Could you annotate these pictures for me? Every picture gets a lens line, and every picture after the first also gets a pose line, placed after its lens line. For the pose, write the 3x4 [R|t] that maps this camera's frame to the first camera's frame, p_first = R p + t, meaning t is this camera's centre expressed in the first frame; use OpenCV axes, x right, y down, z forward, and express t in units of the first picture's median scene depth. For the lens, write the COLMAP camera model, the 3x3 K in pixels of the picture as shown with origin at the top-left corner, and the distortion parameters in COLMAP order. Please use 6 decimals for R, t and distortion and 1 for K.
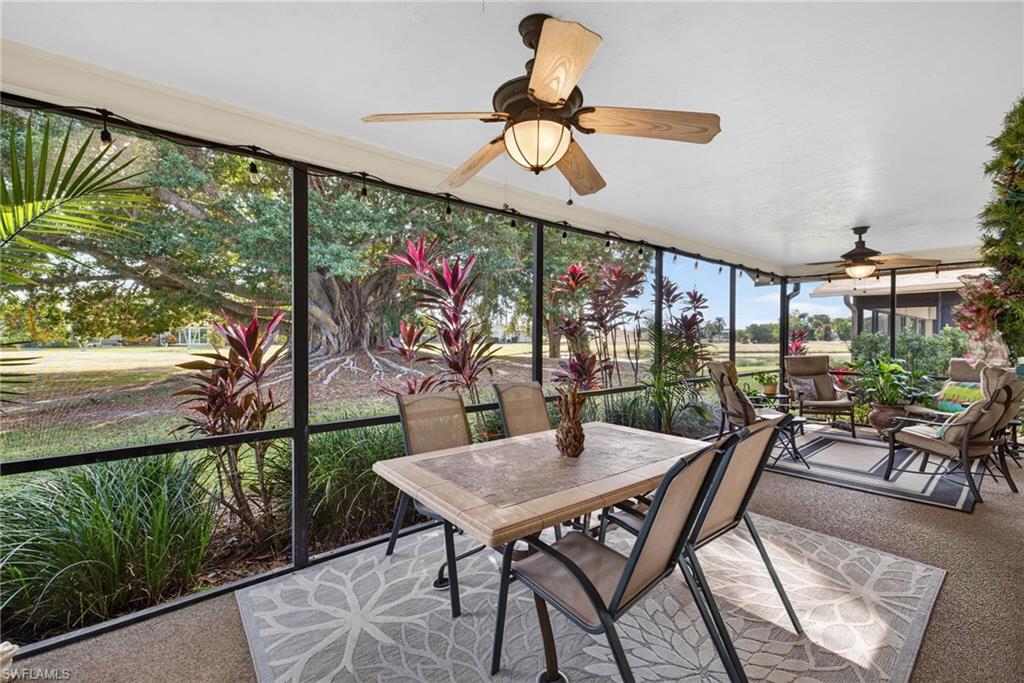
lens RADIAL K [[482.7, 0, 523.4], [0, 482.7, 340.2], [0, 0, 1]] dist [0.010563, -0.000151]
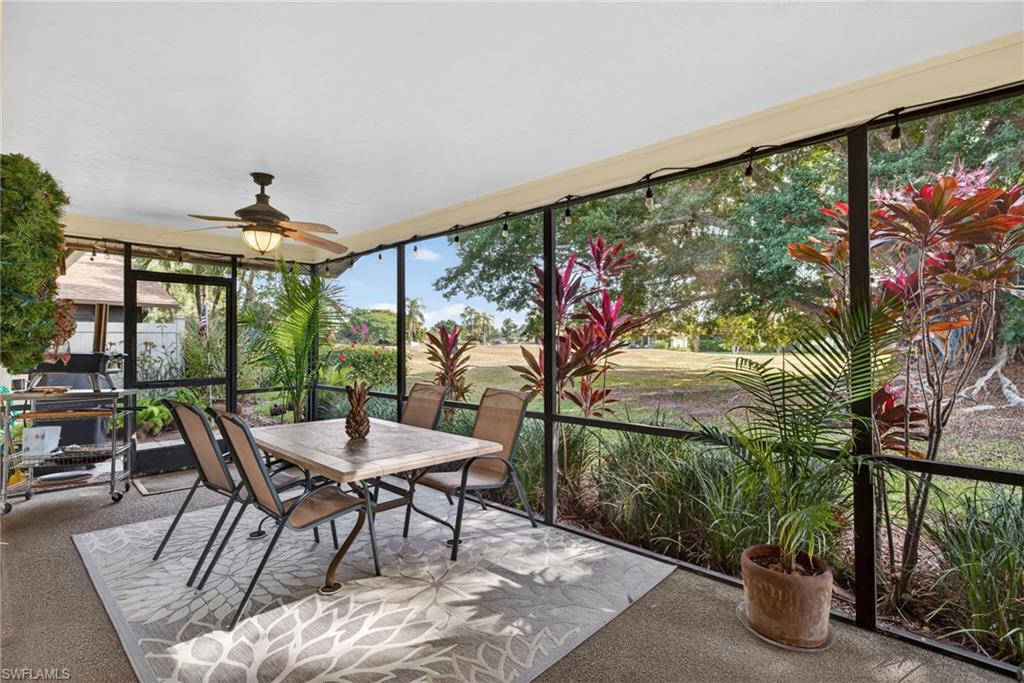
lens RADIAL K [[482.7, 0, 523.4], [0, 482.7, 340.2], [0, 0, 1]] dist [0.010563, -0.000151]
pose [[0.109935, 0.002615, -0.993935, 0.867730], [0.020425, 0.999779, 0.004890, -0.001427], [0.993729, -0.020839, 0.109858, 0.789491]]
